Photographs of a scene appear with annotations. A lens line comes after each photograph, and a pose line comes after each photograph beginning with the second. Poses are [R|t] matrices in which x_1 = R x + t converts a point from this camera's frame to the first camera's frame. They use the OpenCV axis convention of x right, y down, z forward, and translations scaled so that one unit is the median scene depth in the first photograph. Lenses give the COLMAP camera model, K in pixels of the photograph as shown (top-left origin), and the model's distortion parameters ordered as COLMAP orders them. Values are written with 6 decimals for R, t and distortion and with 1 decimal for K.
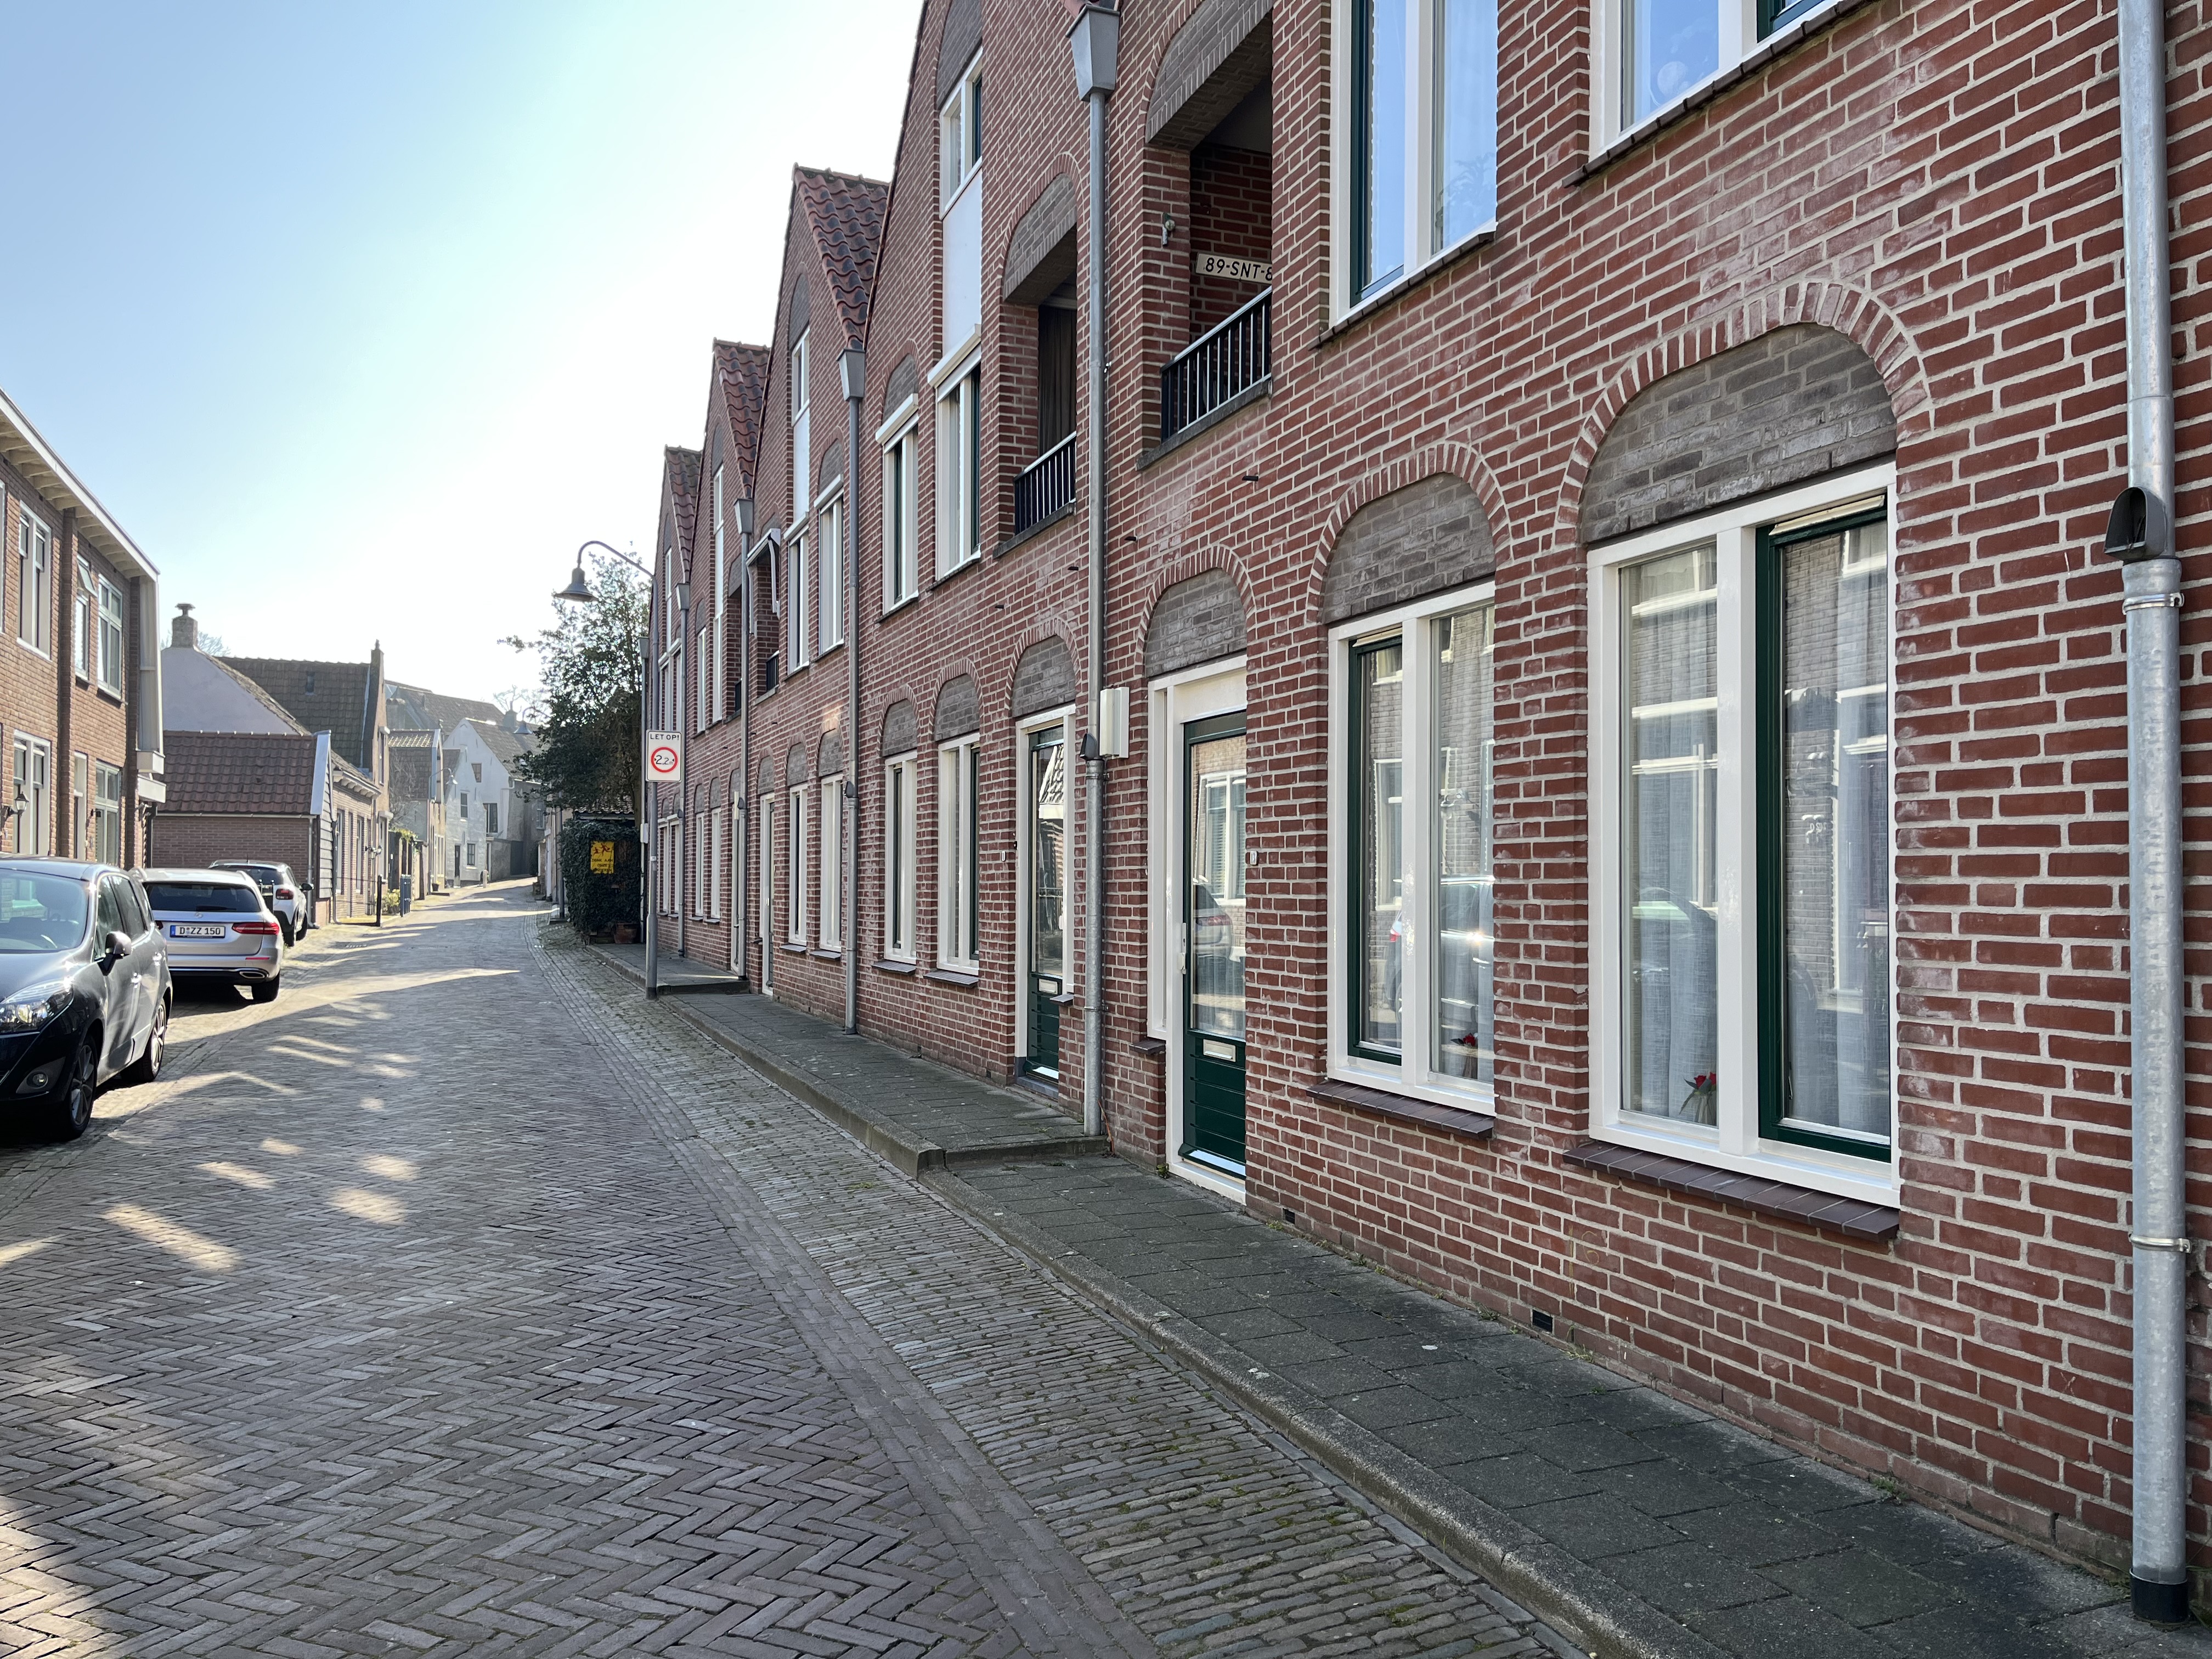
lens RADIAL K [[1663.6, 0, 1108.9], [0, 1663.6, 834.1], [0, 0, 1]] dist [0.056359, -0.060247]
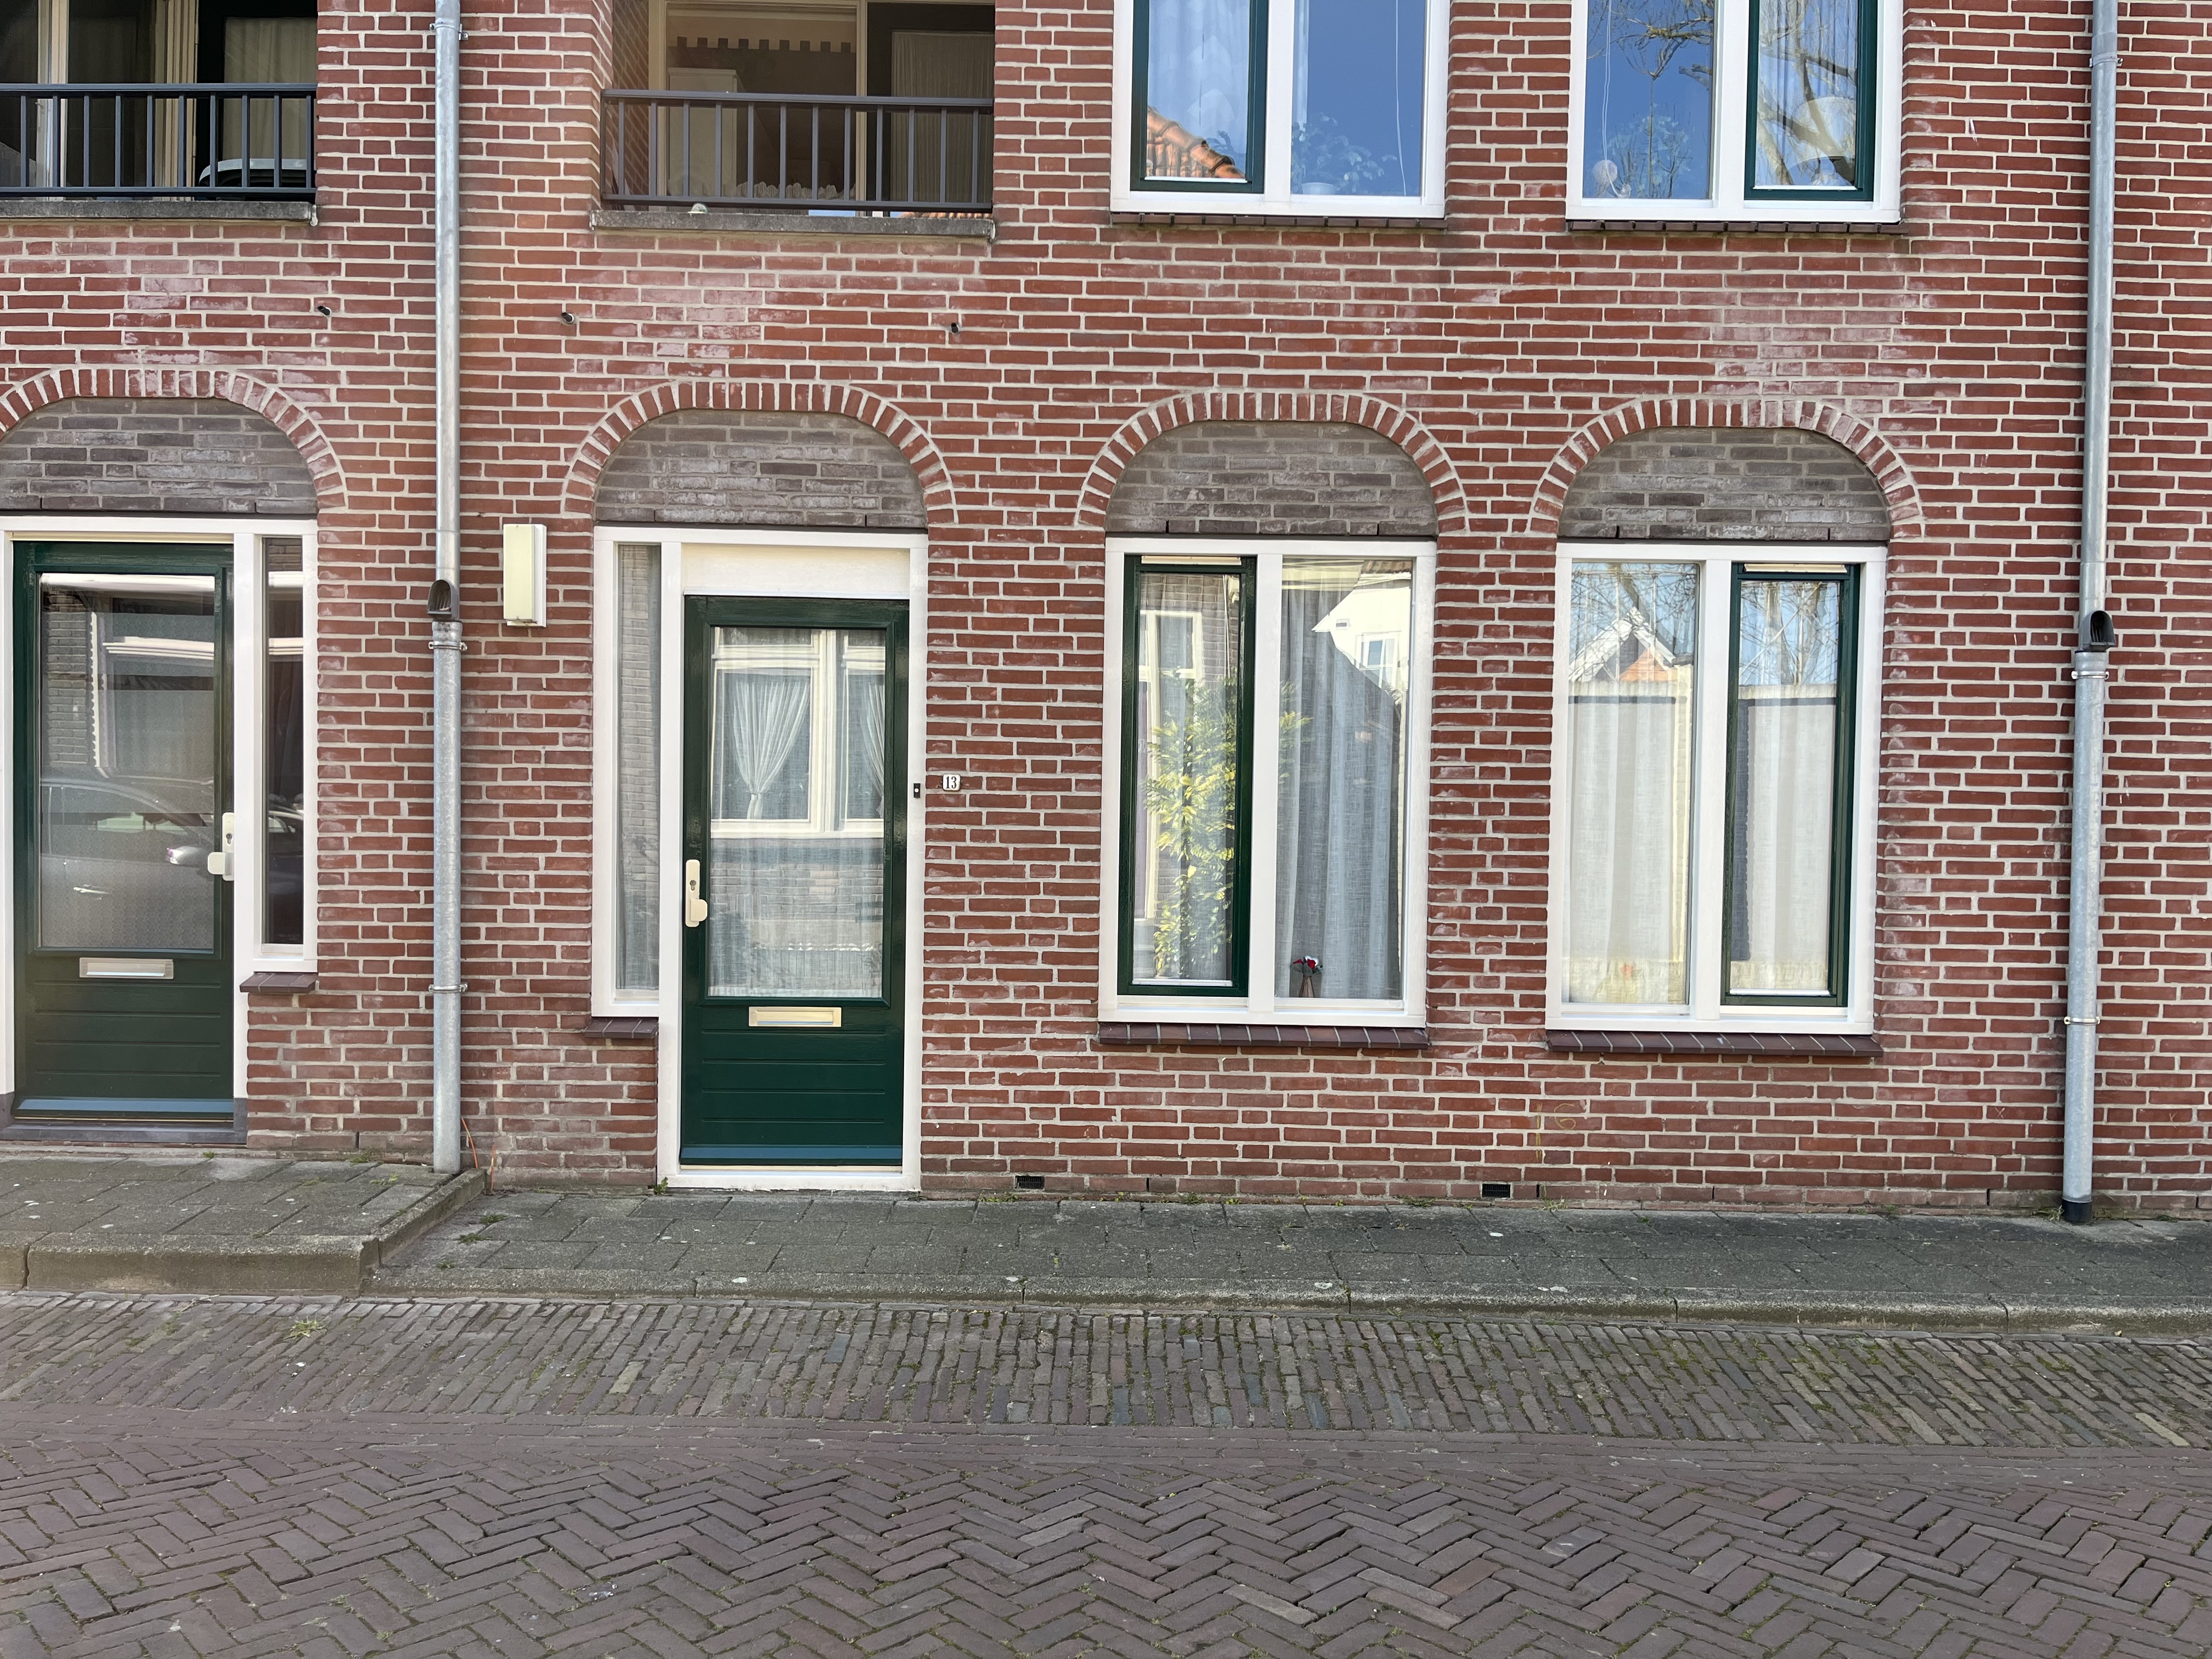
lens RADIAL K [[1663.6, 0, 1107.7], [0, 1663.6, 834.1], [0, 0, 1]] dist [0.056359, -0.060247]
pose [[0.352726, -0.018958, 0.935534, -1.254232], [-0.042339, 0.998447, 0.036196, 0.012399], [-0.934768, -0.052377, 0.351376, 1.147211]]
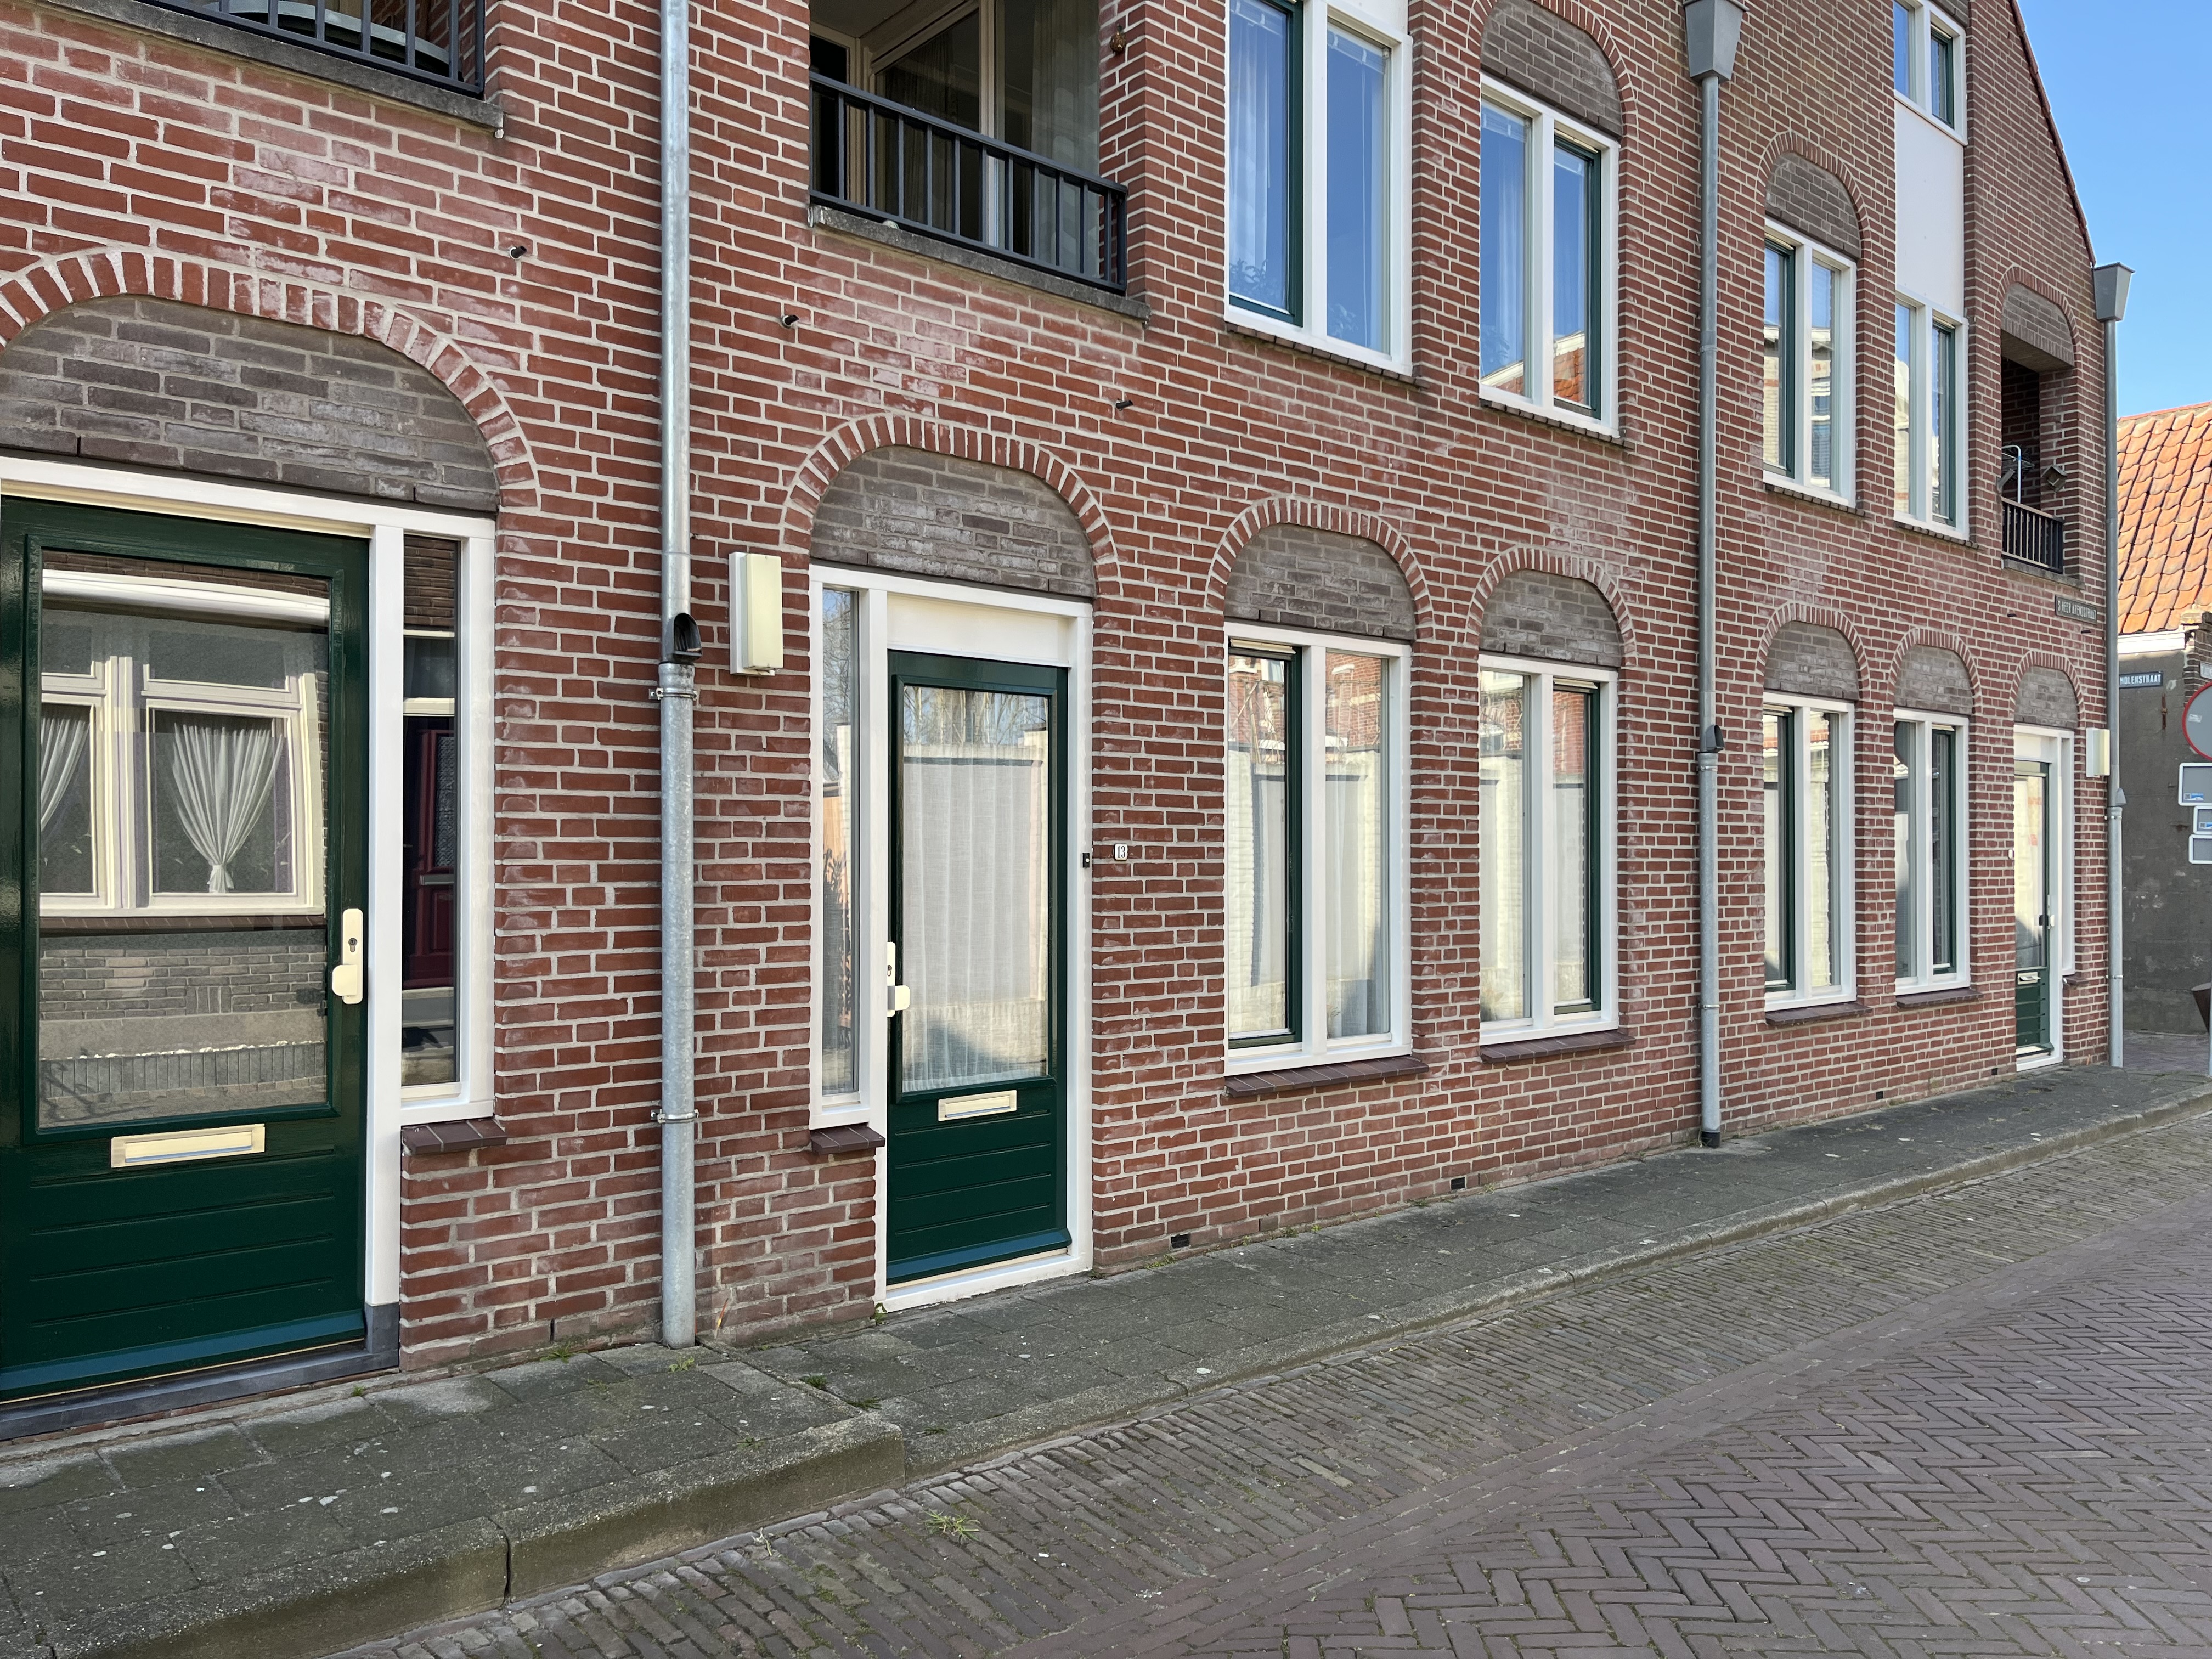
lens RADIAL K [[1663.6, 0, 1106.7], [0, 1663.6, 831.4], [0, 0, 1]] dist [0.056359, -0.060247]
pose [[-0.349054, 0.007562, 0.937072, -1.306925], [-0.031477, 0.999309, -0.019790, 0.038569], [-0.936574, -0.036404, -0.348574, 2.398978]]
